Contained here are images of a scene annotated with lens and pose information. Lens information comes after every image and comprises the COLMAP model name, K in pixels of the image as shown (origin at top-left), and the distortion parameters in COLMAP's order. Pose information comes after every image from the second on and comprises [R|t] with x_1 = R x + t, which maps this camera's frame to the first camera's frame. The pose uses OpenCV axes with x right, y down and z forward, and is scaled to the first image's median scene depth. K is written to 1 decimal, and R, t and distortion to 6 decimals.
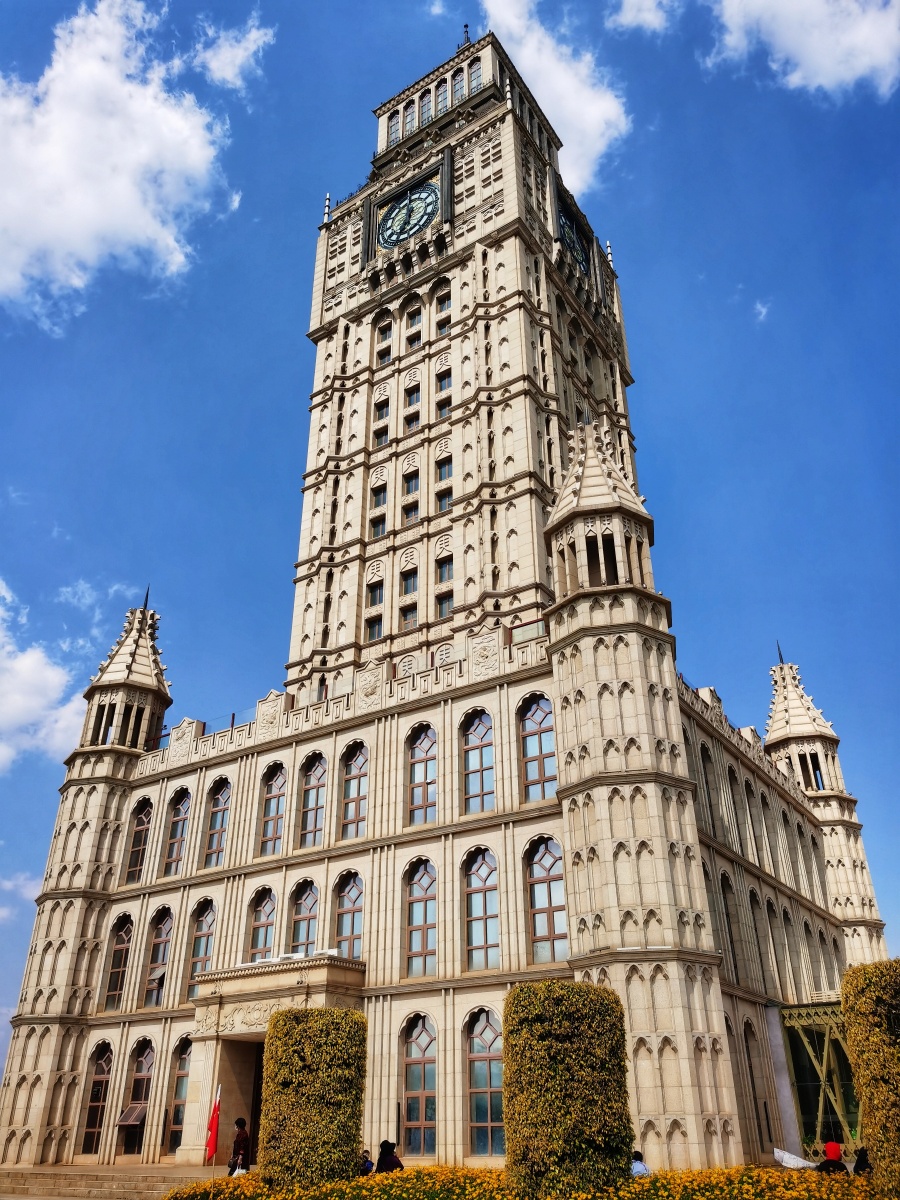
lens RADIAL K [[928.4, 0, 450.0], [0, 928.4, 600.0], [0, 0, 1]] dist [0.122056, -0.155500]
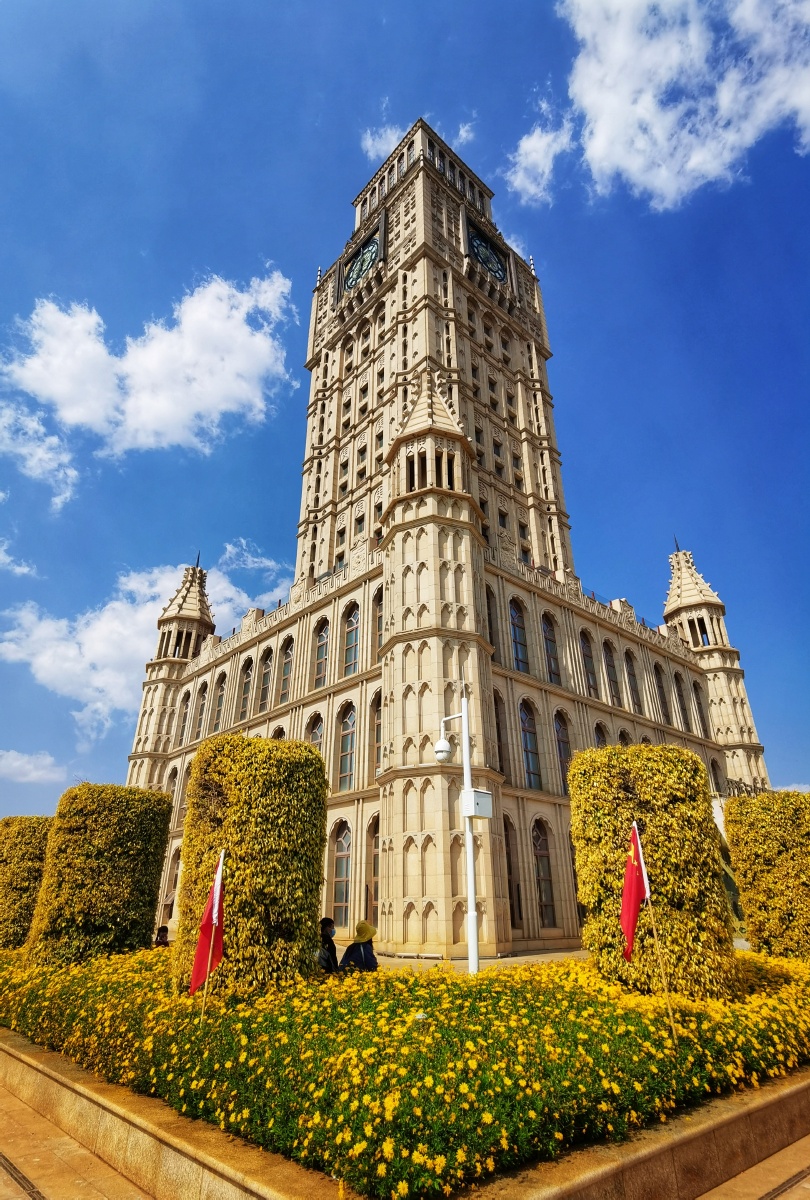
lens RADIAL K [[619.0, 0, 395.0], [0, 619.0, 595.8], [0, 0, 1]] dist [0.071691, -0.076896]
pose [[0.967481, -0.111369, -0.227108, 0.179920], [0.122607, 0.991804, 0.035947, 0.052192], [0.221244, -0.062623, 0.973206, 0.098196]]
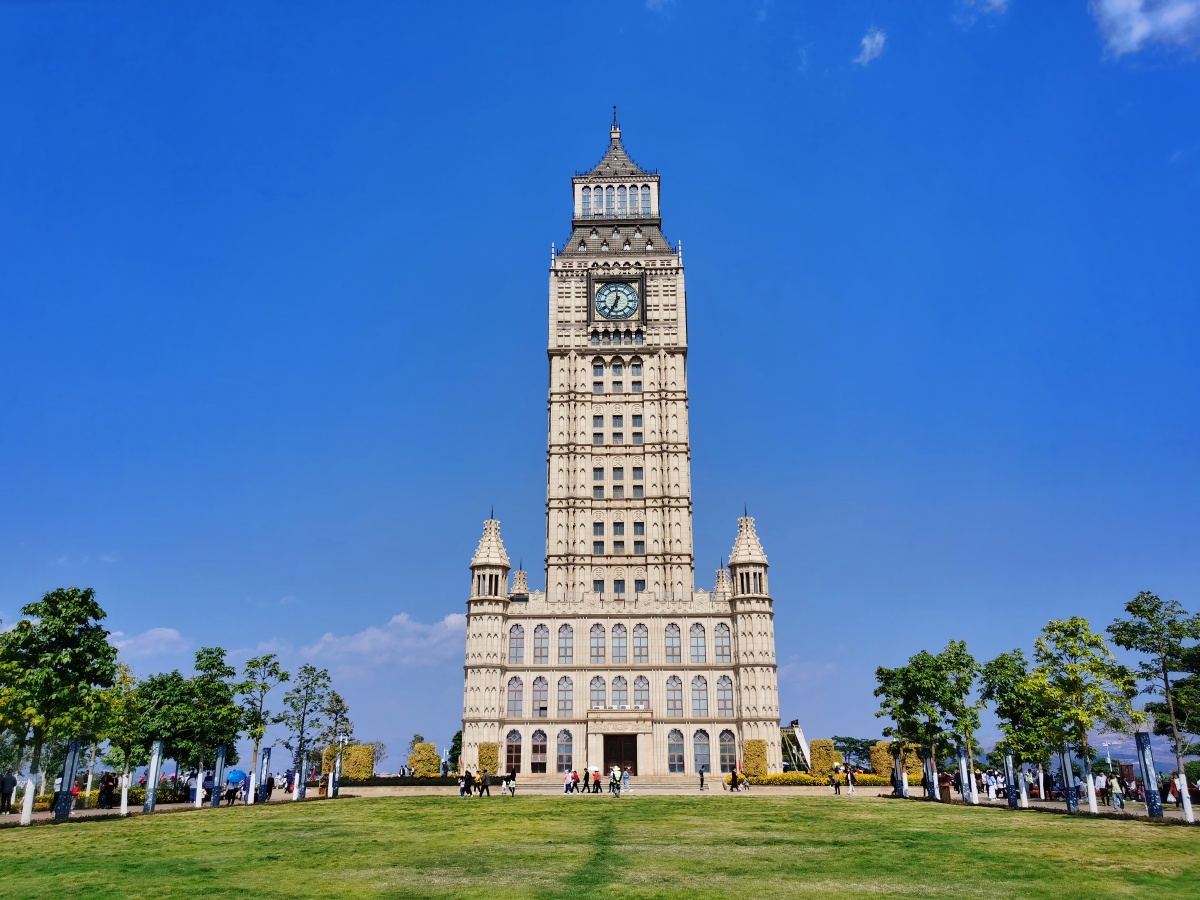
lens RADIAL K [[928.4, 0, 634.3], [0, 928.4, 456.3], [0, 0, 1]] dist [0.122056, -0.155500]
pose [[0.851564, 0.181093, 0.491979, -0.955764], [-0.262254, 0.959734, 0.100666, -0.353104], [-0.453939, -0.214748, 0.864768, -0.709554]]
